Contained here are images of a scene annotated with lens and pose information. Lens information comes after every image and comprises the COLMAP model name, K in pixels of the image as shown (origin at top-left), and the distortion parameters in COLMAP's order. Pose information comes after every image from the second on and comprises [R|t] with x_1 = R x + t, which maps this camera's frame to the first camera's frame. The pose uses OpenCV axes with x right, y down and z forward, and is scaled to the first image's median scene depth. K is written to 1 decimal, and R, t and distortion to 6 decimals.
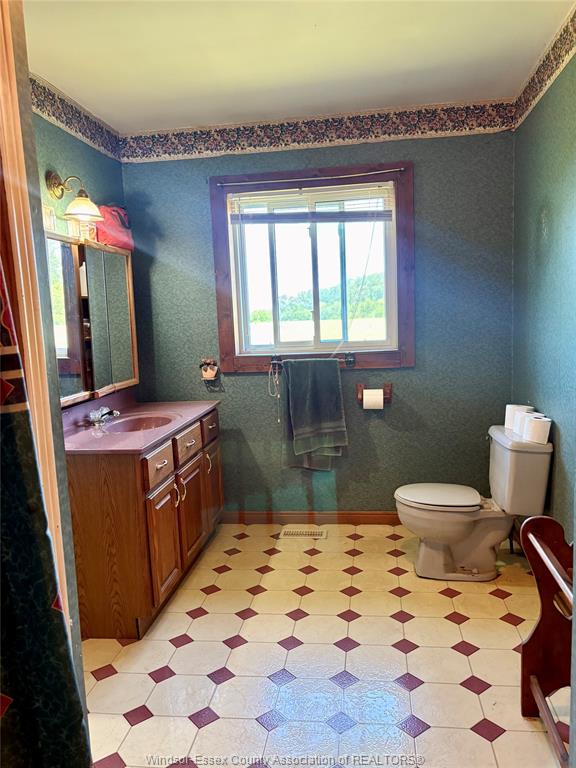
lens RADIAL K [[583.2, 0, 286.5], [0, 583.2, 393.4], [0, 0, 1]] dist [0.065211, -0.072043]
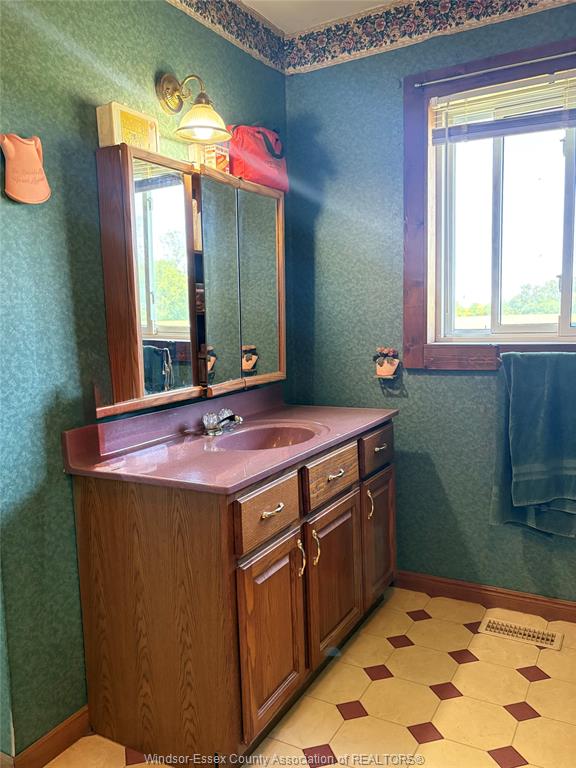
lens RADIAL K [[583.2, 0, 286.5], [0, 583.2, 393.4], [0, 0, 1]] dist [0.065211, -0.072043]
pose [[0.924374, 0.061098, -0.376564, 0.021074], [-0.058305, 0.998121, 0.018821, -0.012280], [0.377007, 0.004558, 0.926199, 0.335916]]
